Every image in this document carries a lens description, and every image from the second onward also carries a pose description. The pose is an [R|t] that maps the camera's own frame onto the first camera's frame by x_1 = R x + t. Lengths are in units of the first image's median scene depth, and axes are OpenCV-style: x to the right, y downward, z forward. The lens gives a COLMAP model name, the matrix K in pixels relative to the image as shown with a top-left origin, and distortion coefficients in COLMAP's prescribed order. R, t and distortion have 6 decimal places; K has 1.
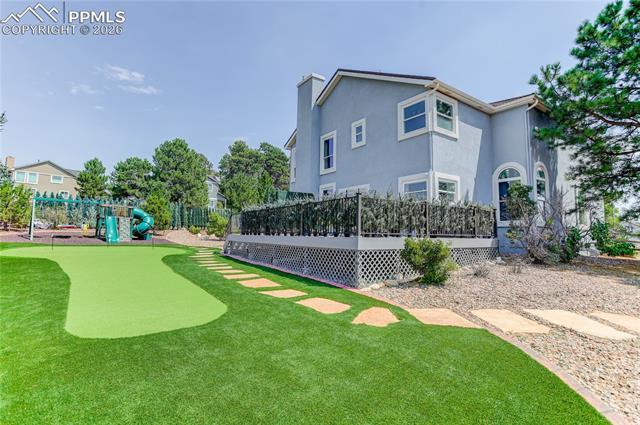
lens RADIAL K [[307.2, 0, 320.0], [0, 307.2, 212.5], [0, 0, 1]] dist [-0.001235, -0.000098]
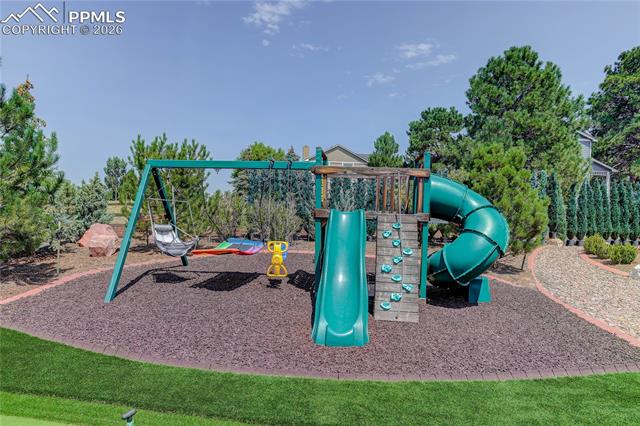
lens RADIAL K [[307.2, 0, 320.0], [0, 307.2, 213.0], [0, 0, 1]] dist [-0.001235, -0.000098]
pose [[0.609500, -0.019786, -0.792539, -0.281955], [0.034634, 0.999399, 0.001685, 0.006991], [0.792029, -0.028476, 0.609819, 0.473365]]
